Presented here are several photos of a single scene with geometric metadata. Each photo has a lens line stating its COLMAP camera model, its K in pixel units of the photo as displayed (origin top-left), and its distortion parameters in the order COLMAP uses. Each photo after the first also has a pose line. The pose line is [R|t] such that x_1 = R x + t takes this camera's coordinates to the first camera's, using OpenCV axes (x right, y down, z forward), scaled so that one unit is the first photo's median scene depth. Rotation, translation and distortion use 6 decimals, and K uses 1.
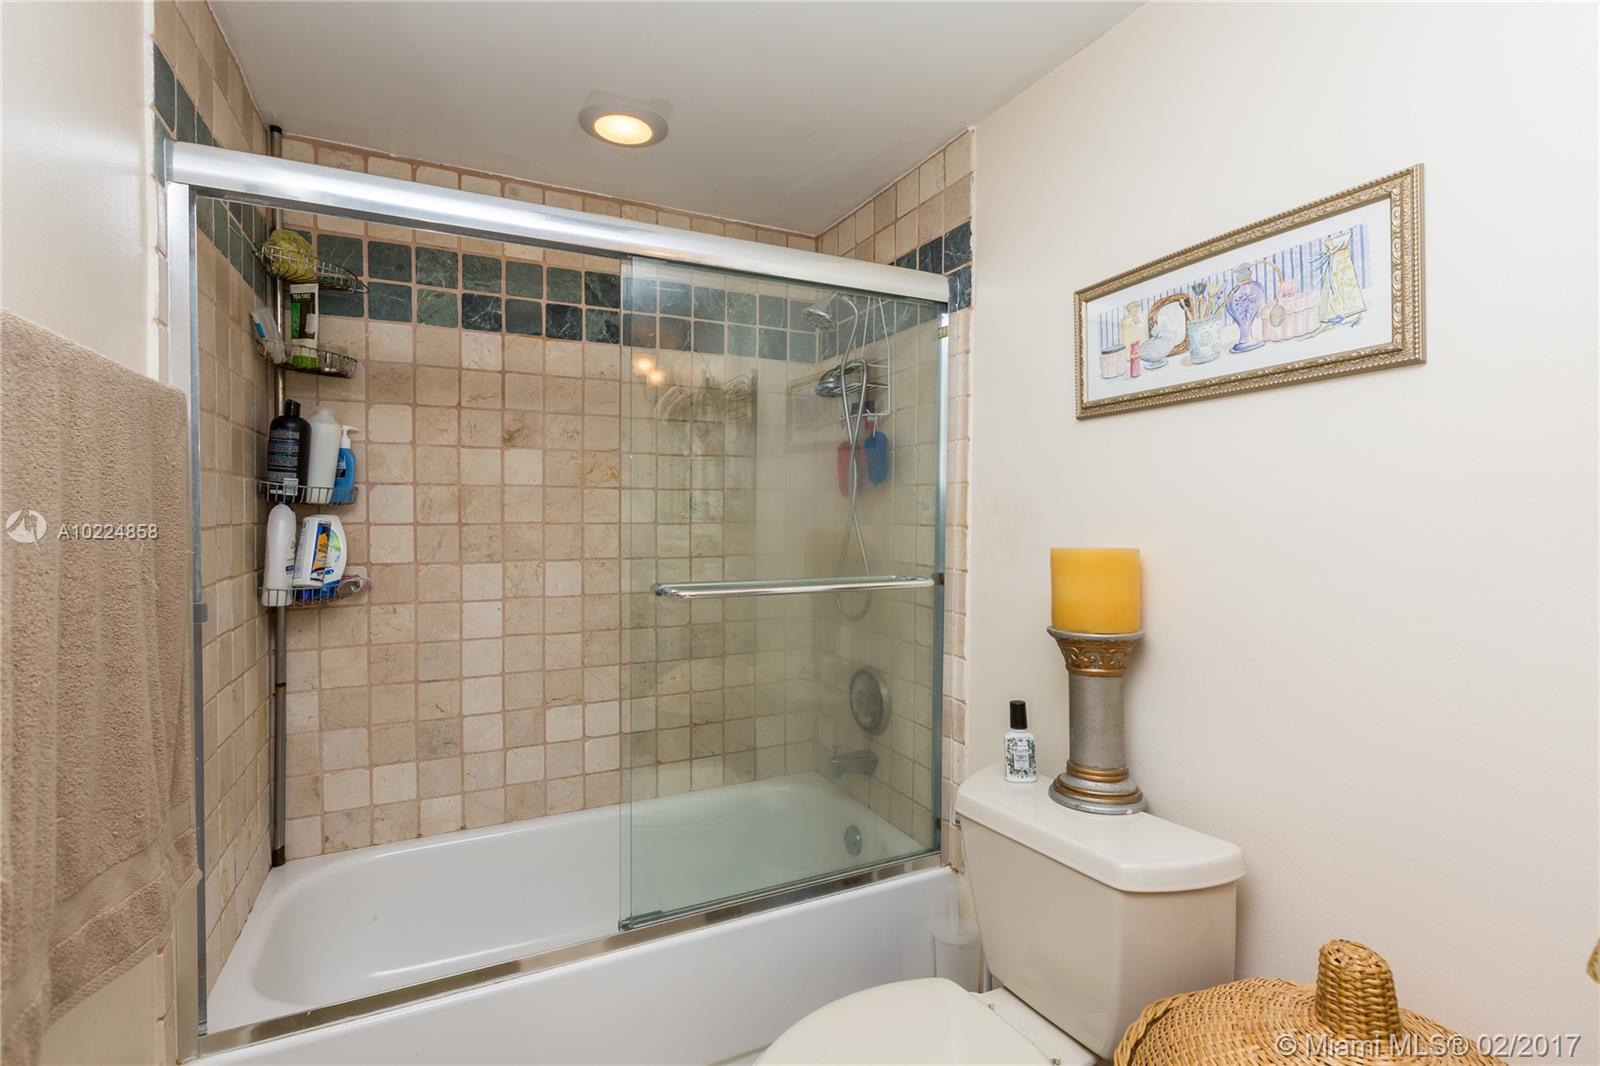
lens RADIAL K [[732.1, 0, 796.0], [0, 732.1, 527.8], [0, 0, 1]] dist [0.002219, -0.000472]
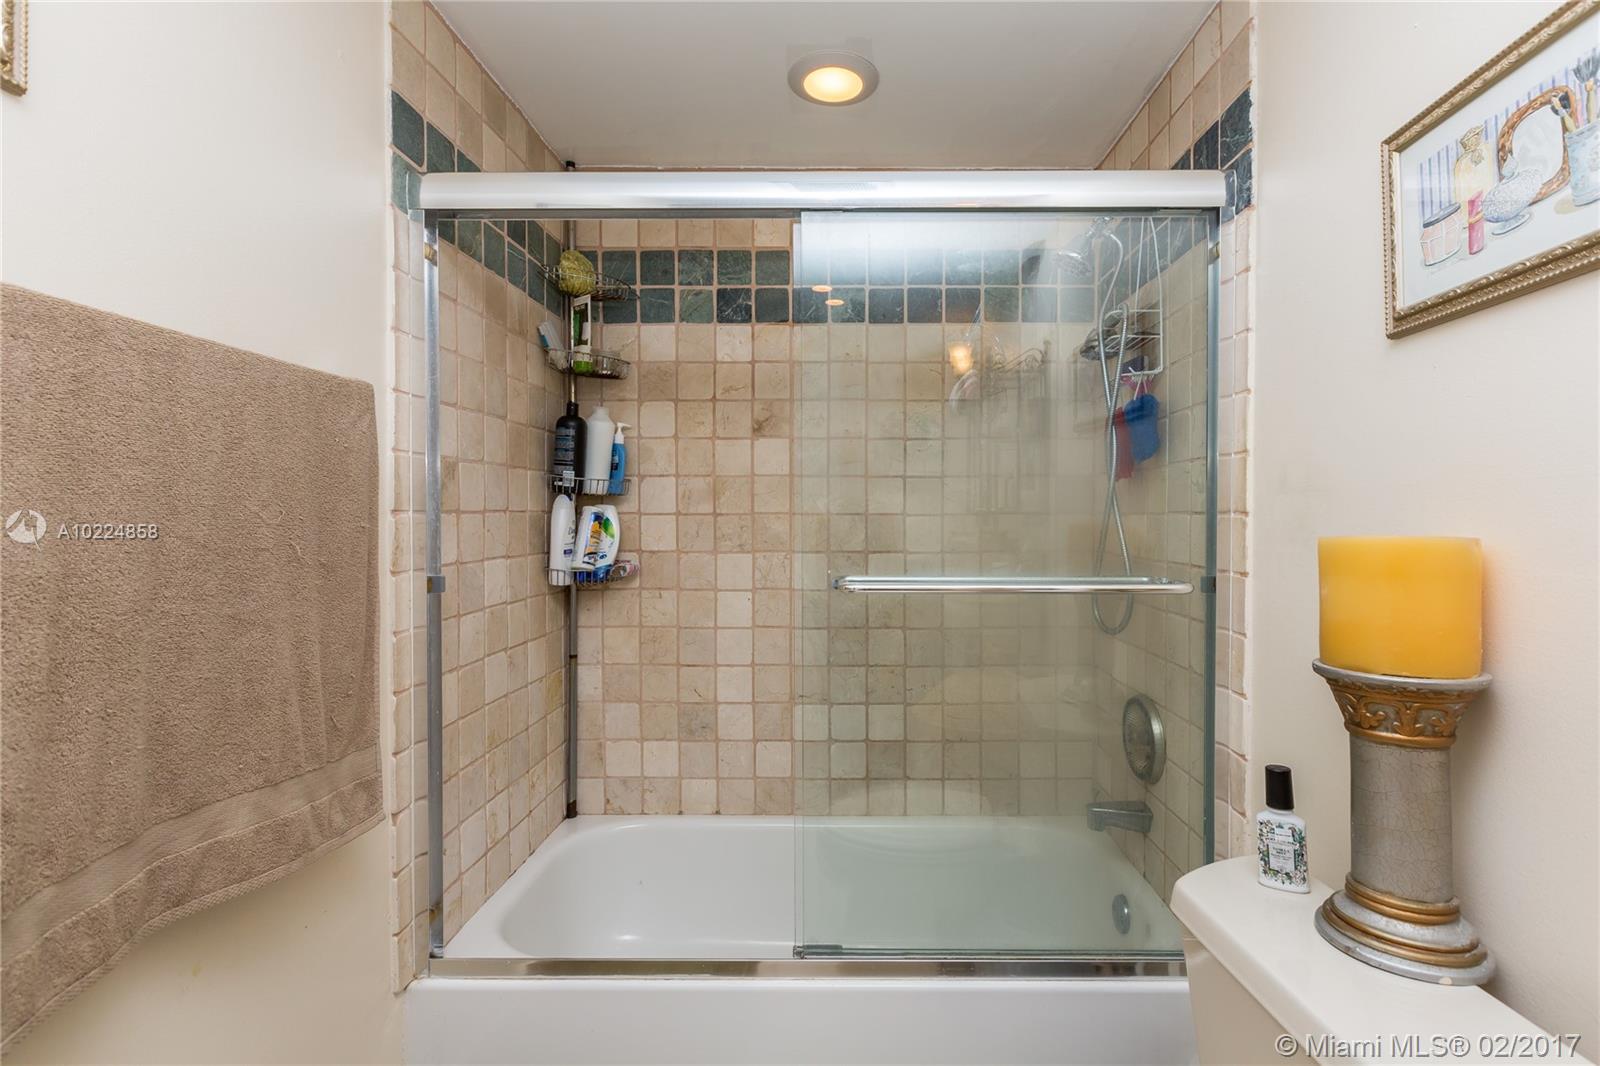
lens RADIAL K [[743.6, 0, 858.5], [0, 743.6, 524.3], [0, 0, 1]] dist [-0.001723, -0.001086]
pose [[0.901629, 0.004889, -0.432483, 0.196350], [-0.010386, 0.999893, -0.010349, 0.020229], [0.432386, 0.013823, 0.901583, 0.171677]]
